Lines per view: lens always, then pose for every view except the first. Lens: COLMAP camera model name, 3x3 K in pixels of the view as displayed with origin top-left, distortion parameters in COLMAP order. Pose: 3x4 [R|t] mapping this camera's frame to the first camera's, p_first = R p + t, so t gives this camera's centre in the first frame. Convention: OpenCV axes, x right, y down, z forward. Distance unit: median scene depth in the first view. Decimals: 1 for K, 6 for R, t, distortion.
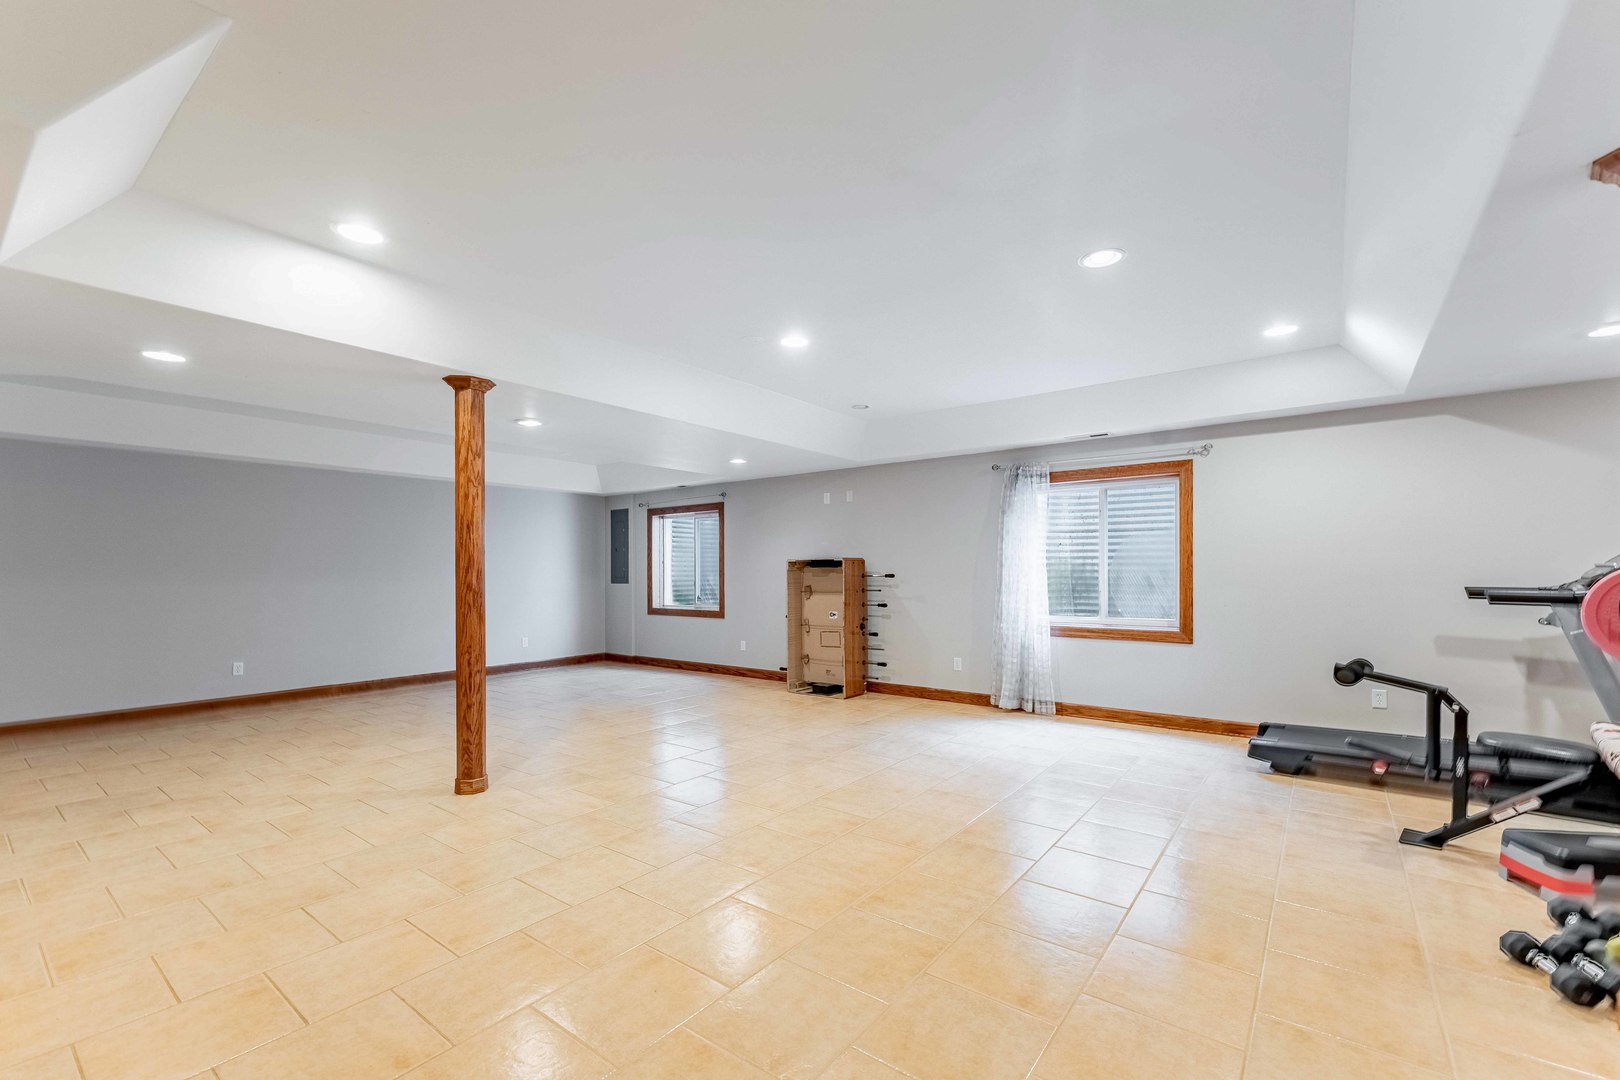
lens RADIAL K [[676.7, 0, 800.8], [0, 676.7, 567.0], [0, 0, 1]] dist [-0.001399, -0.000187]
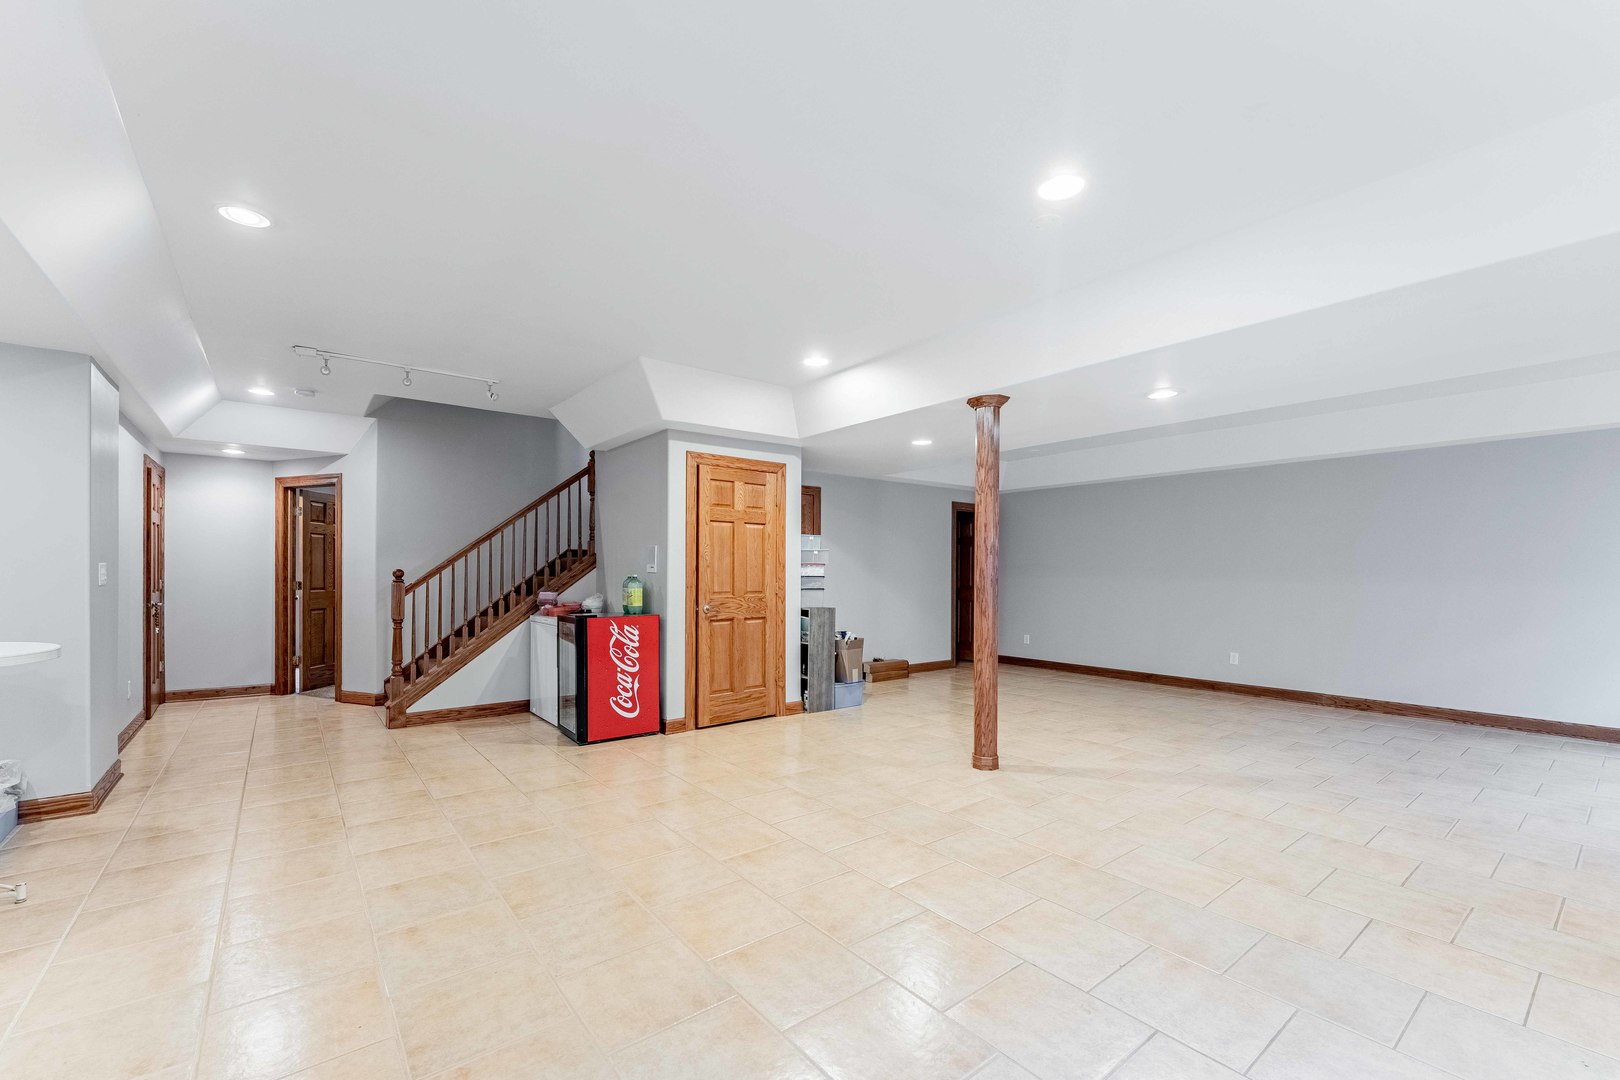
lens RADIAL K [[676.7, 0, 805.4], [0, 676.7, 555.9], [0, 0, 1]] dist [-0.001399, -0.000187]
pose [[-0.245569, -0.016711, -0.969235, 0.892603], [0.004174, 0.999824, -0.018296, 0.005510], [0.969370, -0.008538, -0.245456, 1.326020]]
